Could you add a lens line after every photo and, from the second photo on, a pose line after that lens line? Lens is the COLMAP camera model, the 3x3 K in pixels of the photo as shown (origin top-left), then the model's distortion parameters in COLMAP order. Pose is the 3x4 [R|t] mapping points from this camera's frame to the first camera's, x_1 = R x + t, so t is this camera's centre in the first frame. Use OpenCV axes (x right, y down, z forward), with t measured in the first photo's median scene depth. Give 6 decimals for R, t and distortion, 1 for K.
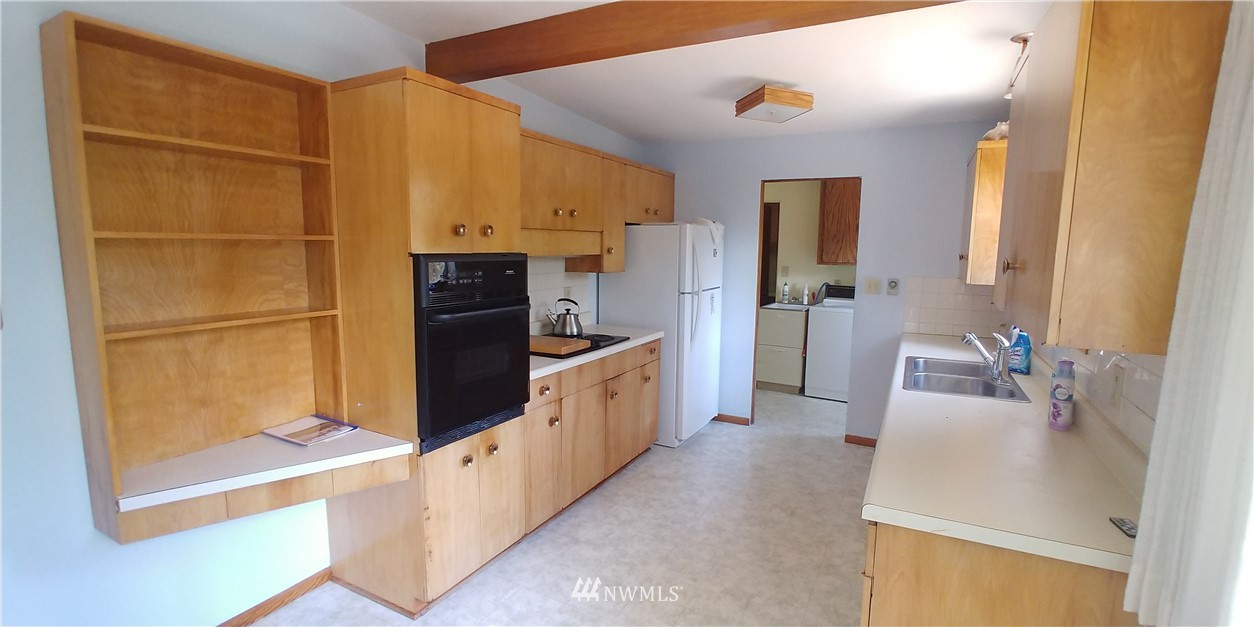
lens RADIAL K [[549.2, 0, 635.3], [0, 549.2, 314.9], [0, 0, 1]] dist [-0.034703, 0.010649]
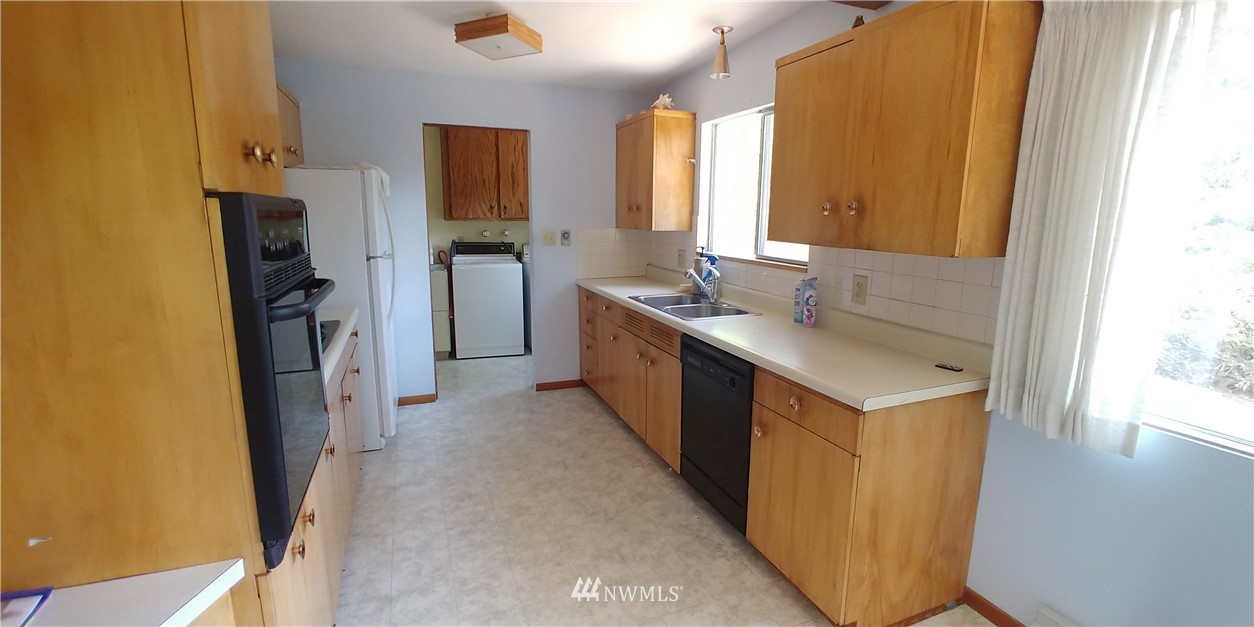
lens RADIAL K [[549.2, 0, 635.3], [0, 549.2, 314.9], [0, 0, 1]] dist [-0.034703, 0.010649]
pose [[0.644194, -0.147384, 0.750528, -0.341189], [0.093714, 0.989075, 0.113792, -0.014429], [-0.759099, -0.002969, 0.650968, 0.243916]]
